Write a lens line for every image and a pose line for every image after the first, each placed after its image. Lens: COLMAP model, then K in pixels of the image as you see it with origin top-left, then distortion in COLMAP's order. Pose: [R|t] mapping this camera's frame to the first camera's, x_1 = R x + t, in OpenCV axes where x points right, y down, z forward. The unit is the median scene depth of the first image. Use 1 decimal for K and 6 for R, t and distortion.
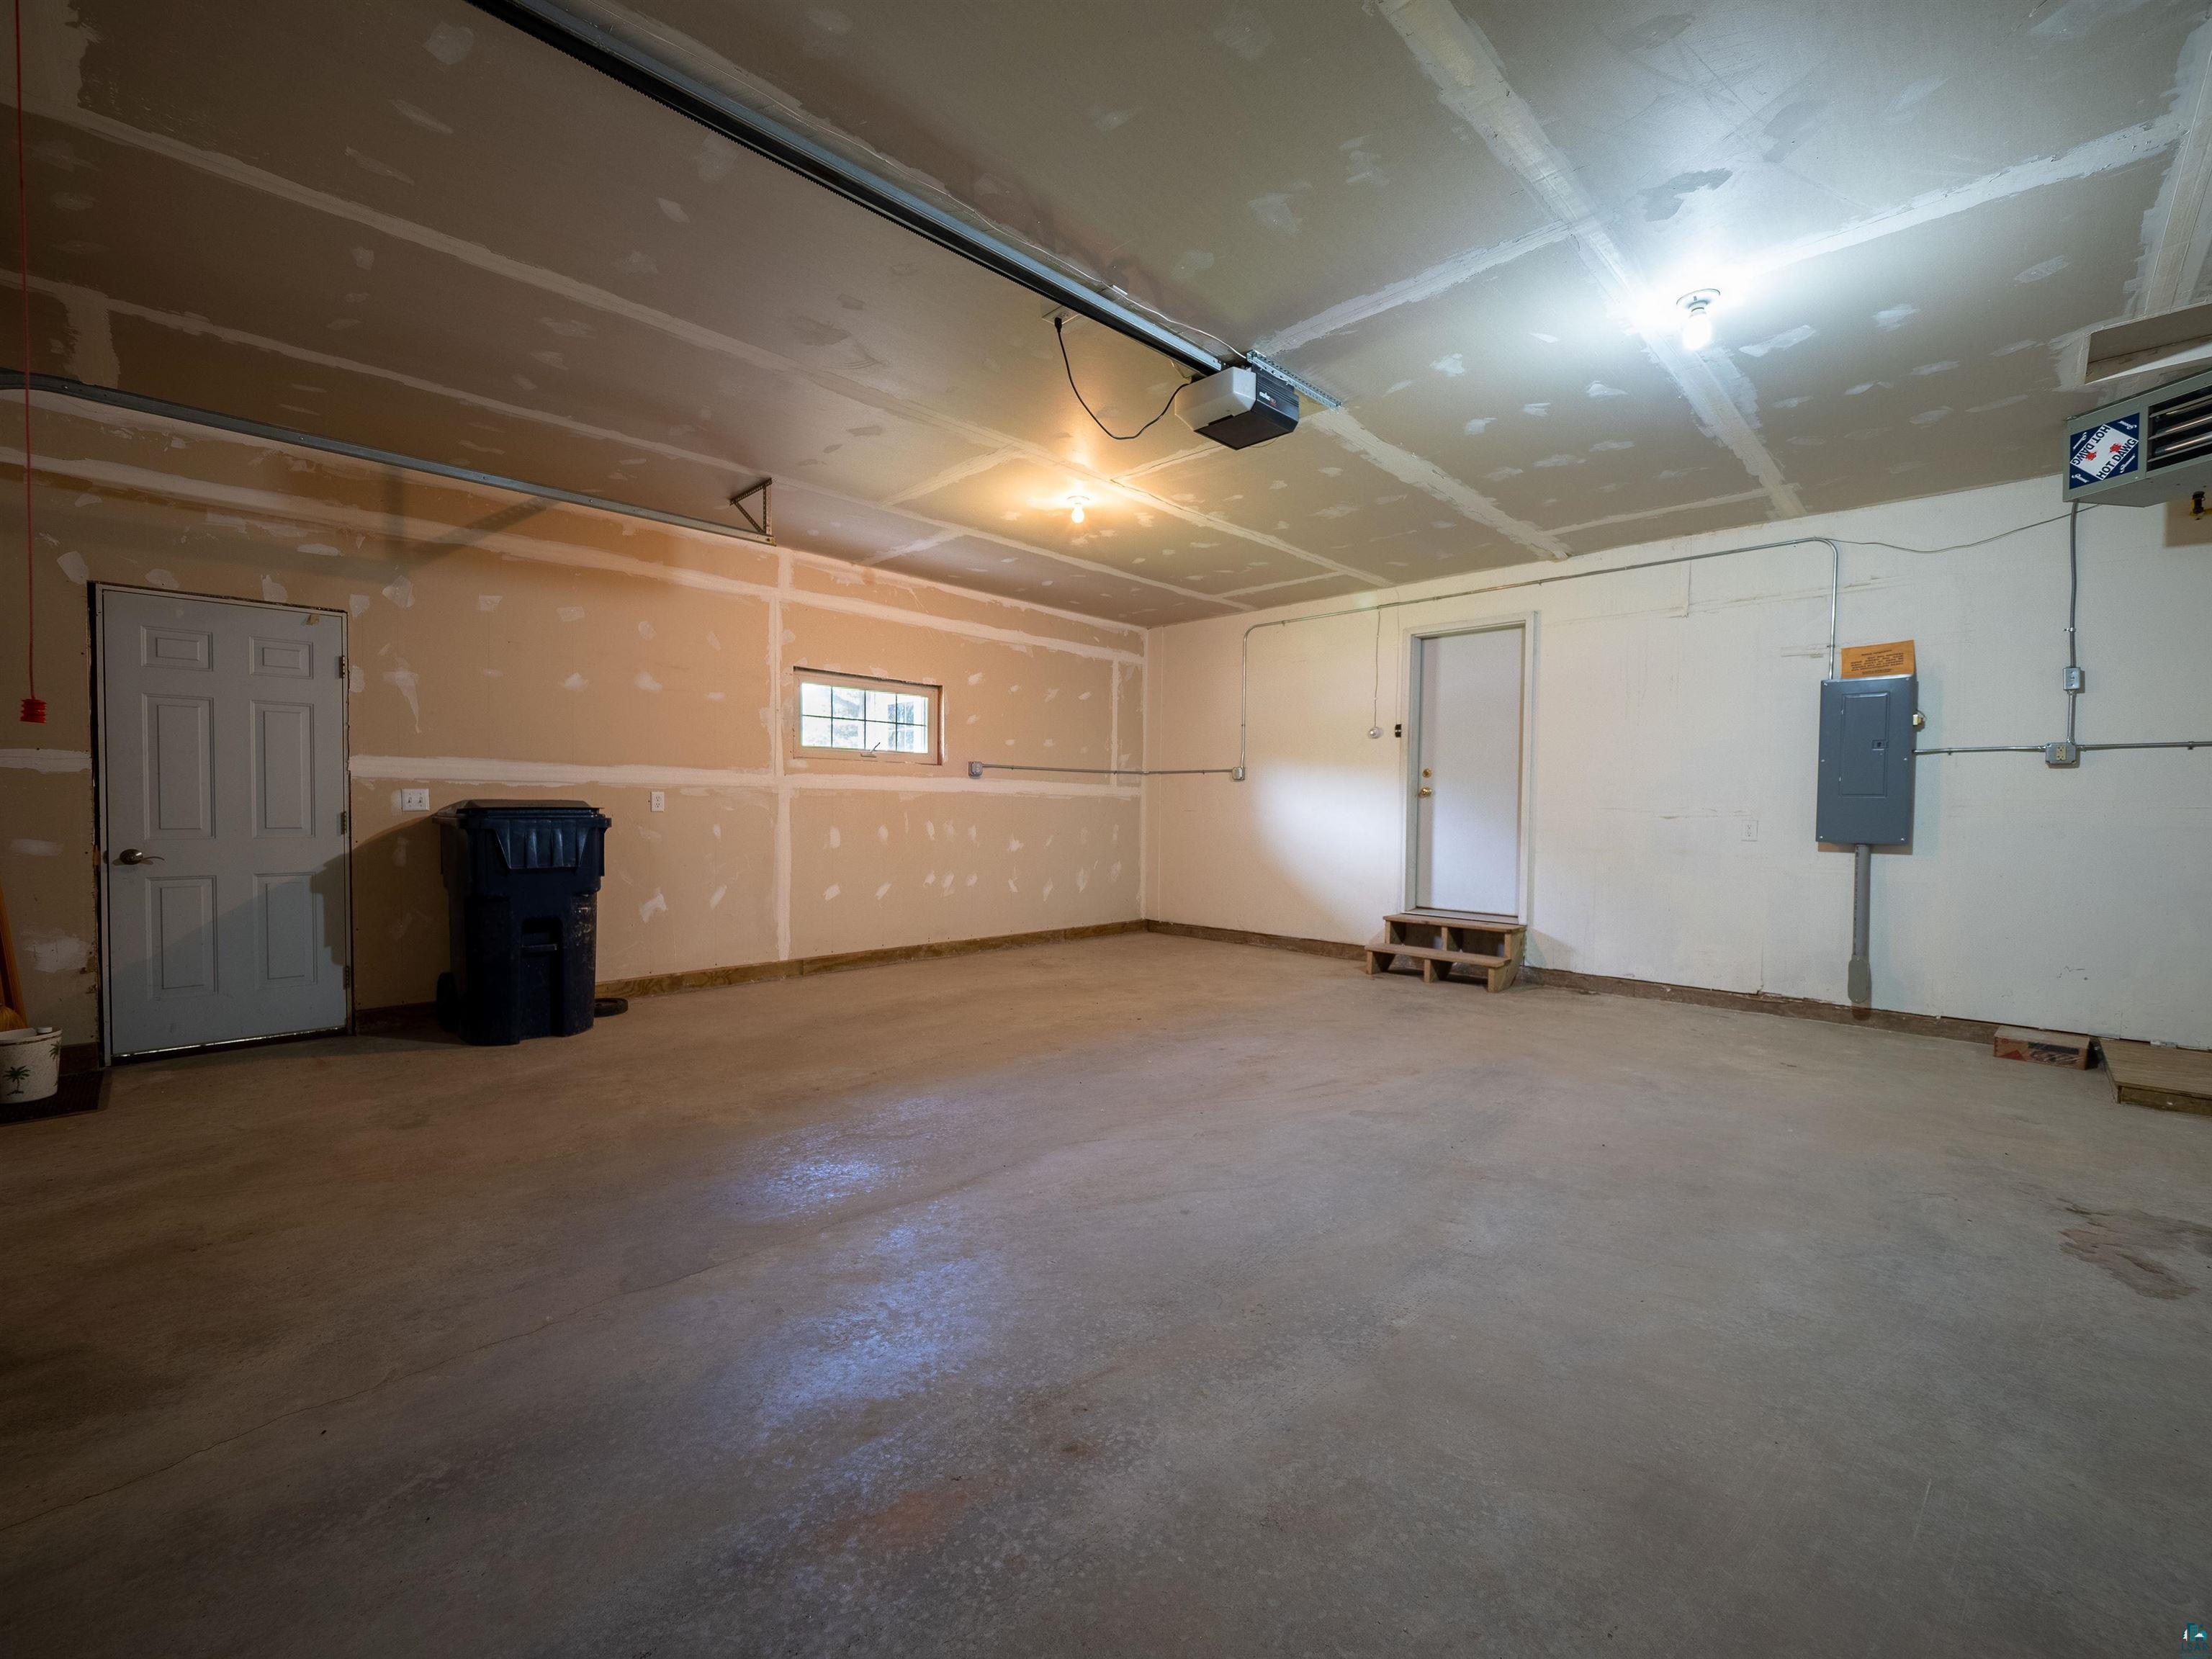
lens RADIAL K [[925.5, 0, 1088.6], [0, 925.5, 831.1], [0, 0, 1]] dist [-0.007277, -0.004960]
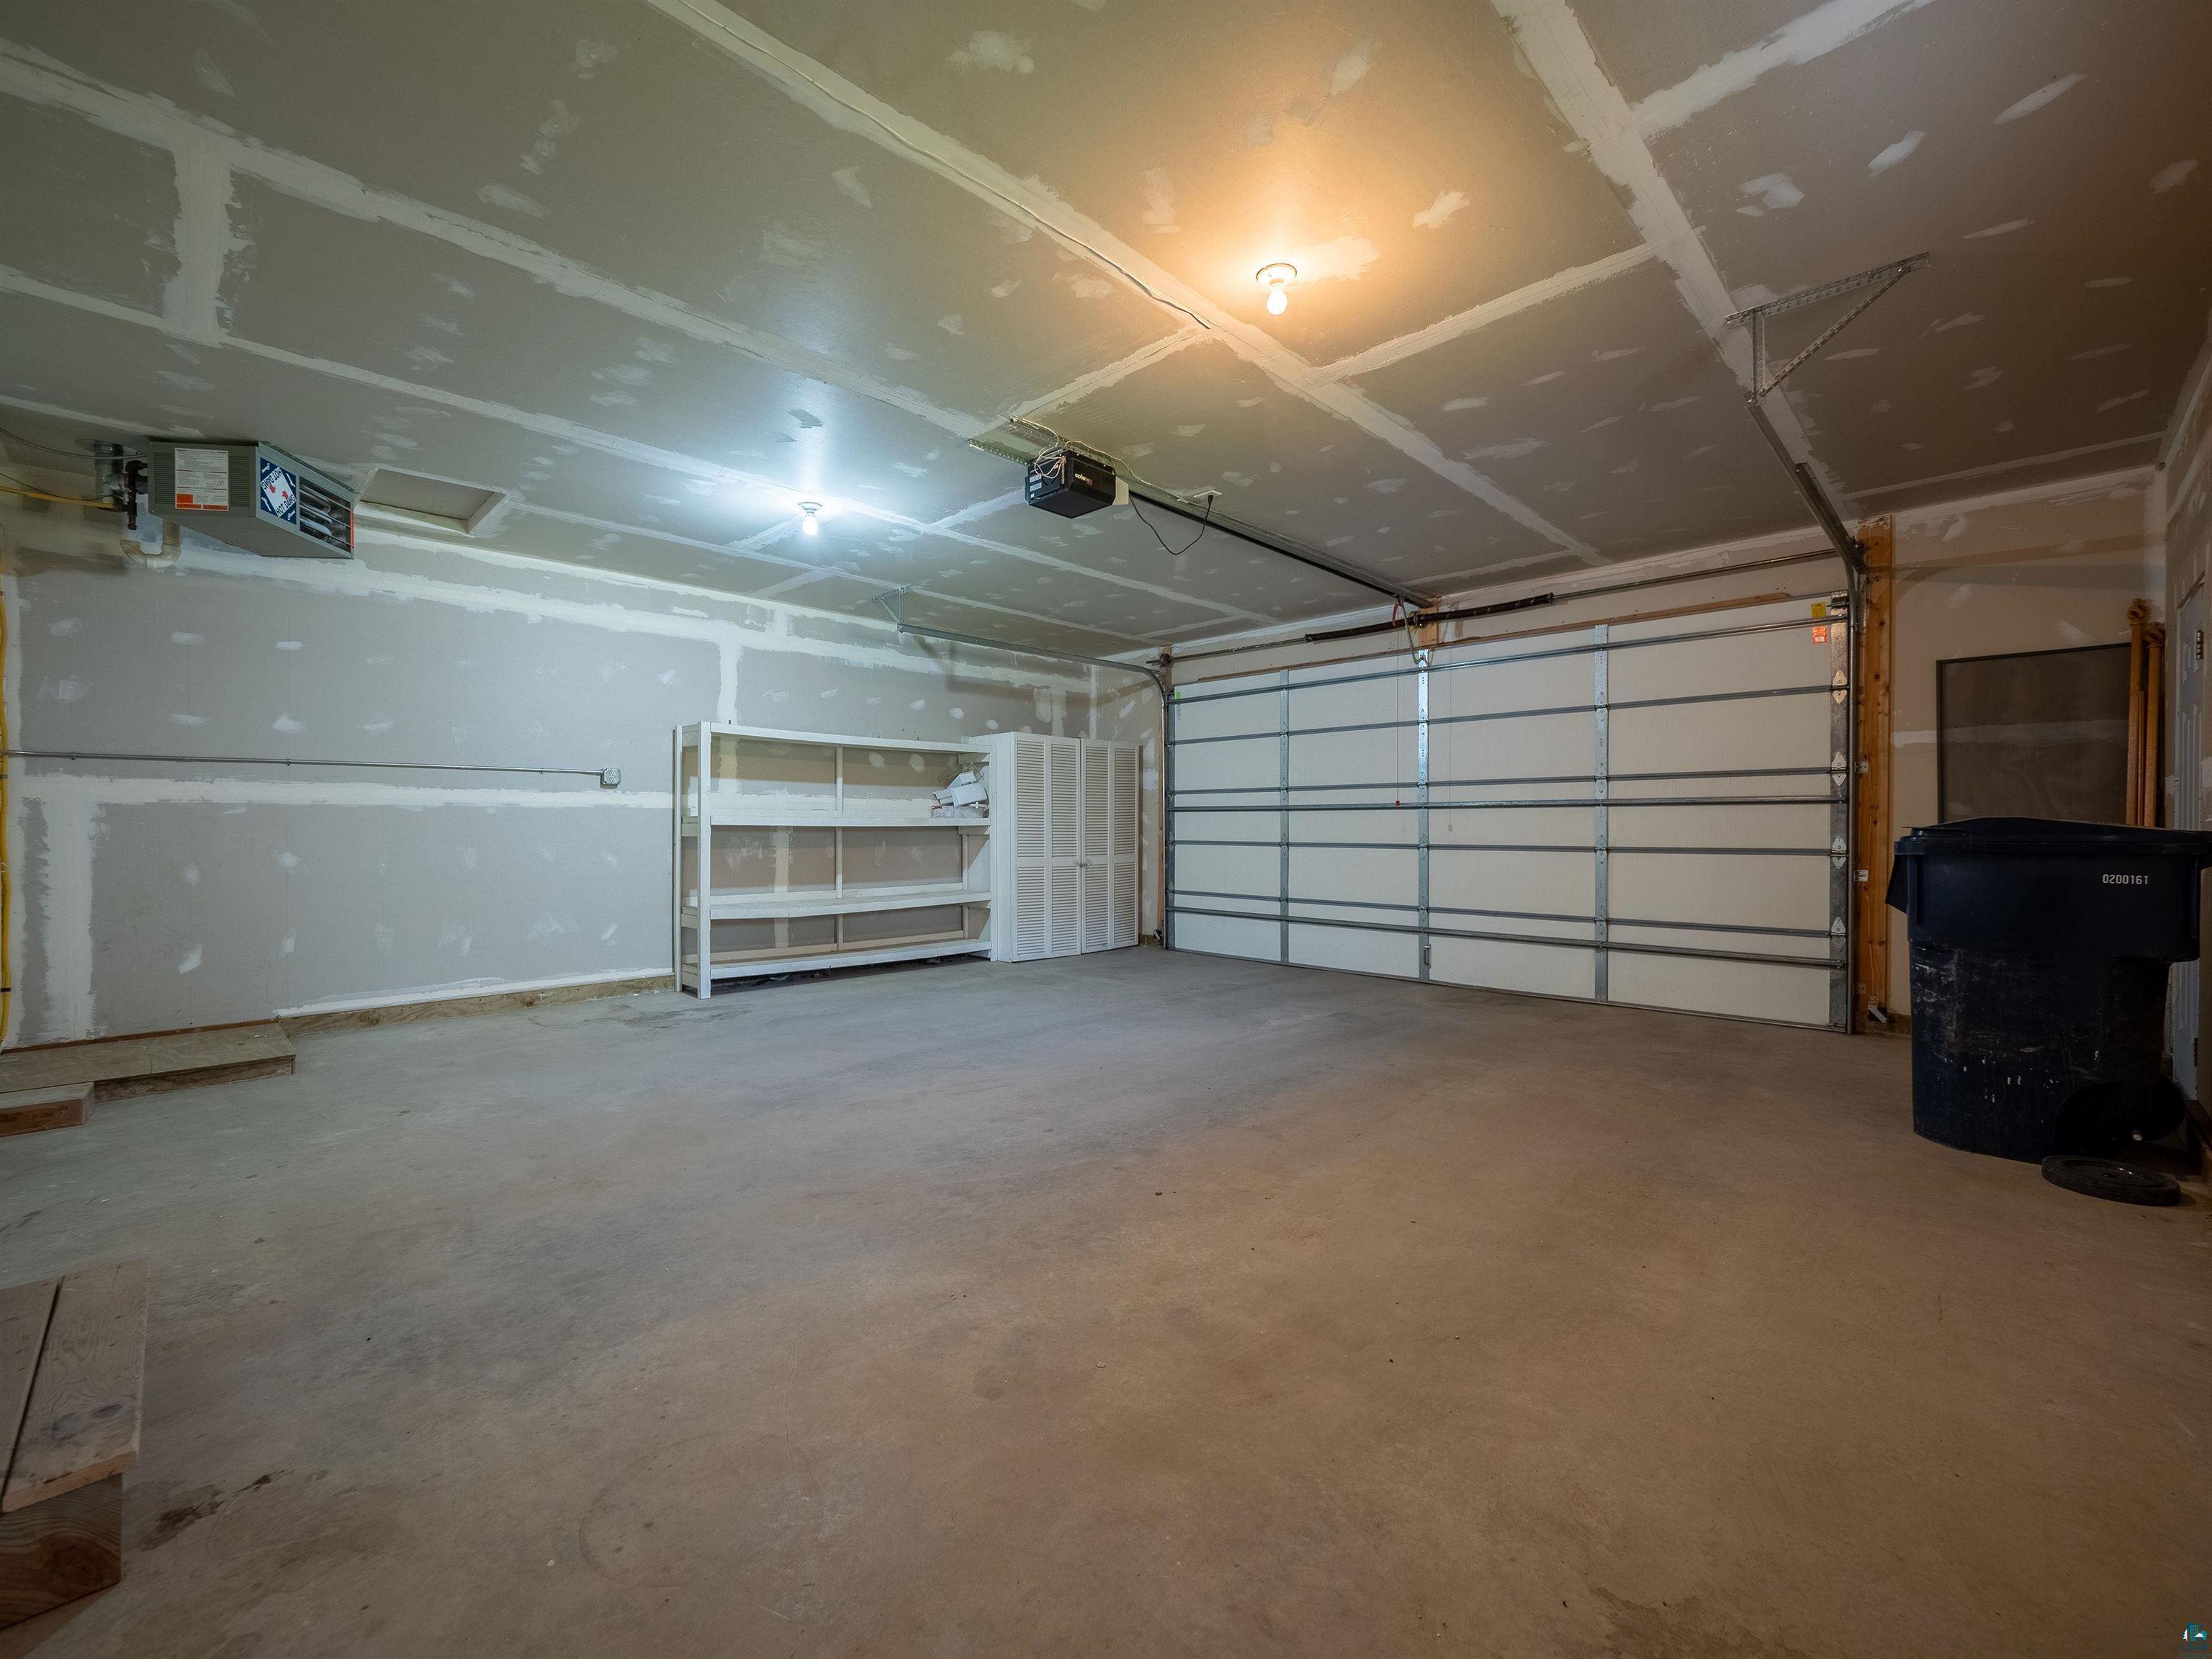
lens RADIAL K [[925.5, 0, 1088.6], [0, 925.5, 831.1], [0, 0, 1]] dist [-0.007277, -0.004960]
pose [[-0.999956, -0.009044, -0.002464, 0.117362], [-0.009114, 0.999501, 0.030254, -0.040163], [0.002189, 0.030275, -0.999539, 1.806049]]
